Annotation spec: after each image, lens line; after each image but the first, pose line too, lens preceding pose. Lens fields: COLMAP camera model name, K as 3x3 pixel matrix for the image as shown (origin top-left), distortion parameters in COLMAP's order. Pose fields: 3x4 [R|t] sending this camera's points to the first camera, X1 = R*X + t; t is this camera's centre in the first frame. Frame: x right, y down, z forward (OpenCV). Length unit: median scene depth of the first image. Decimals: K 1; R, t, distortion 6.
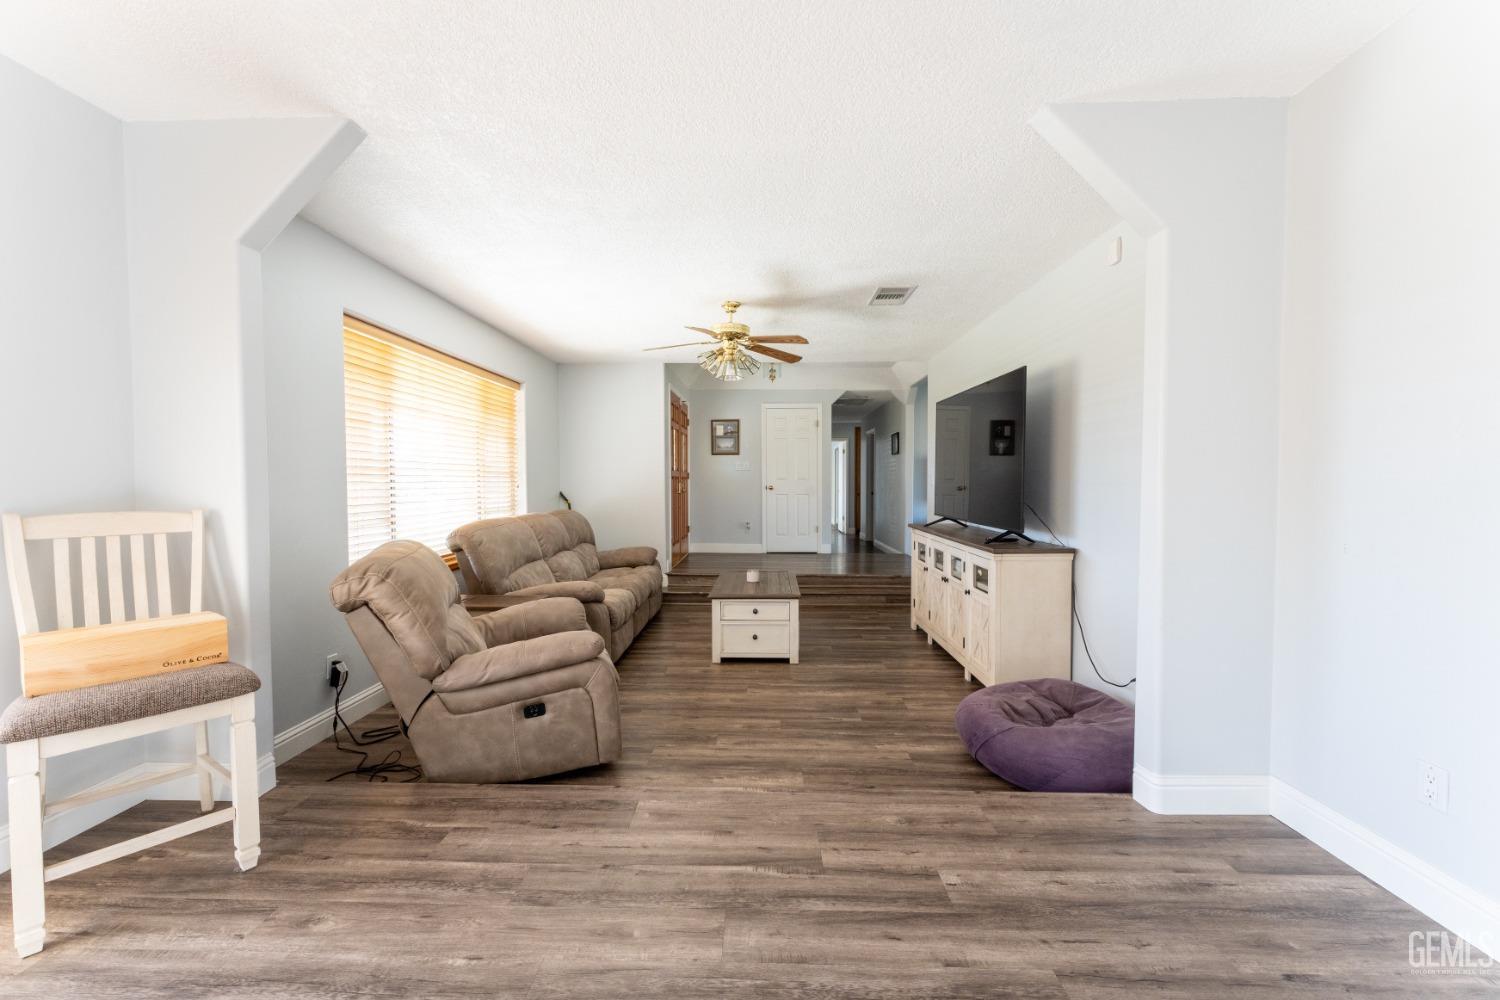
lens RADIAL K [[595.3, 0, 747.0], [0, 595.3, 497.6], [0, 0, 1]] dist [0.002250, 0.000158]
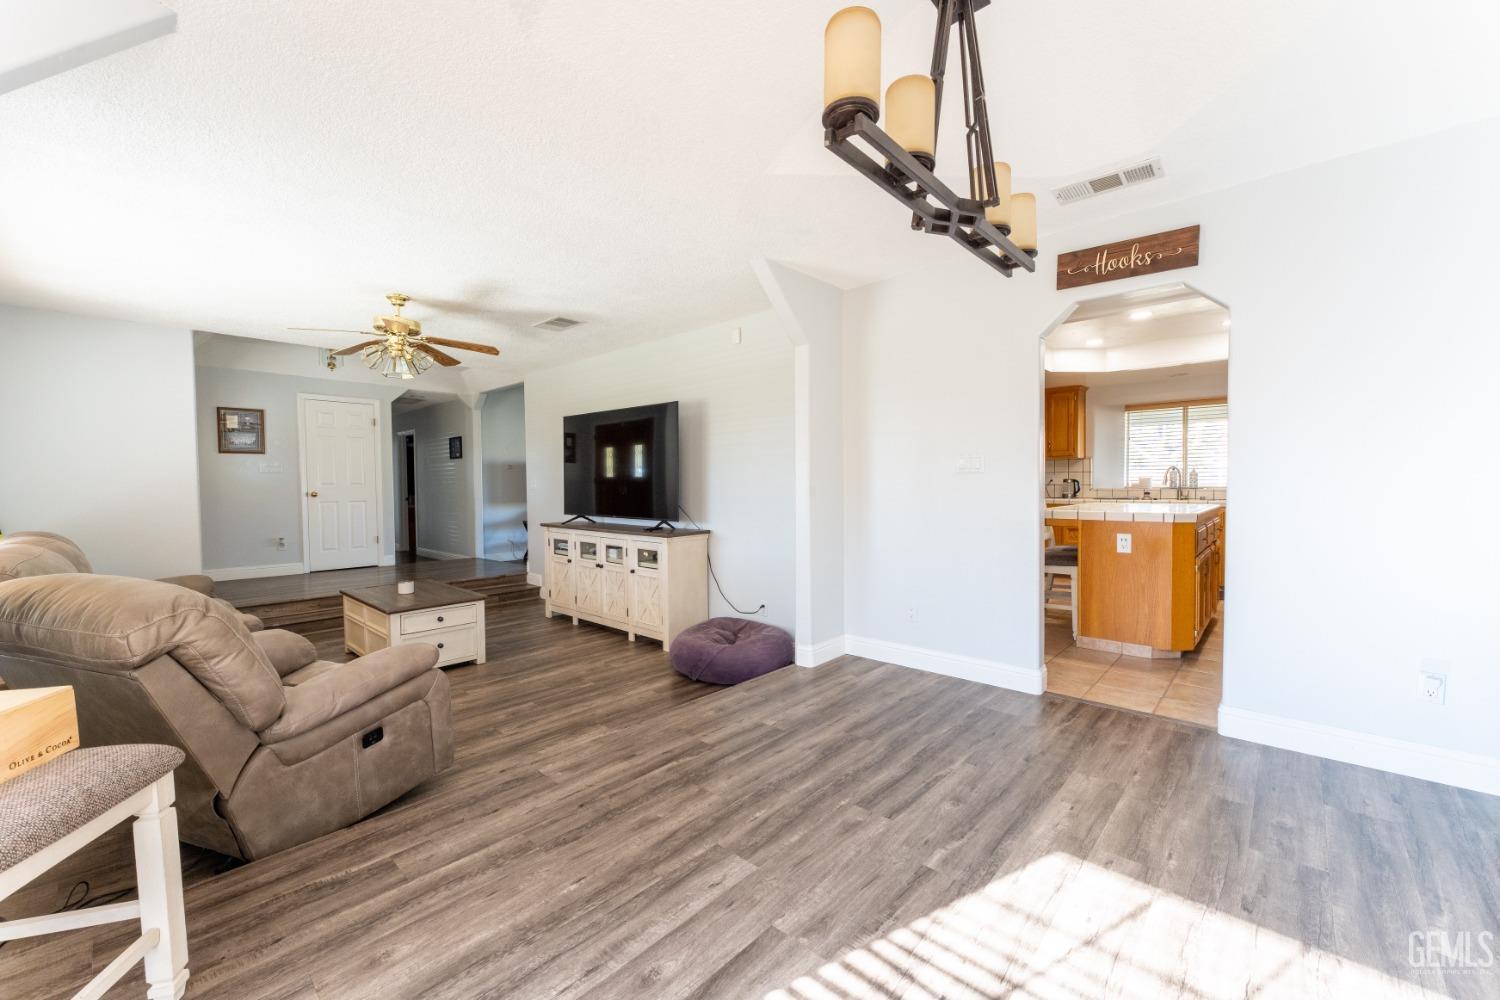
lens RADIAL K [[595.3, 0, 742.8], [0, 595.3, 500.1], [0, 0, 1]] dist [0.002250, 0.000158]
pose [[0.657999, -0.024584, 0.752617, -0.659830], [0.027423, 0.999586, 0.008676, 0.002325], [-0.752519, 0.014930, 0.658401, -0.030715]]
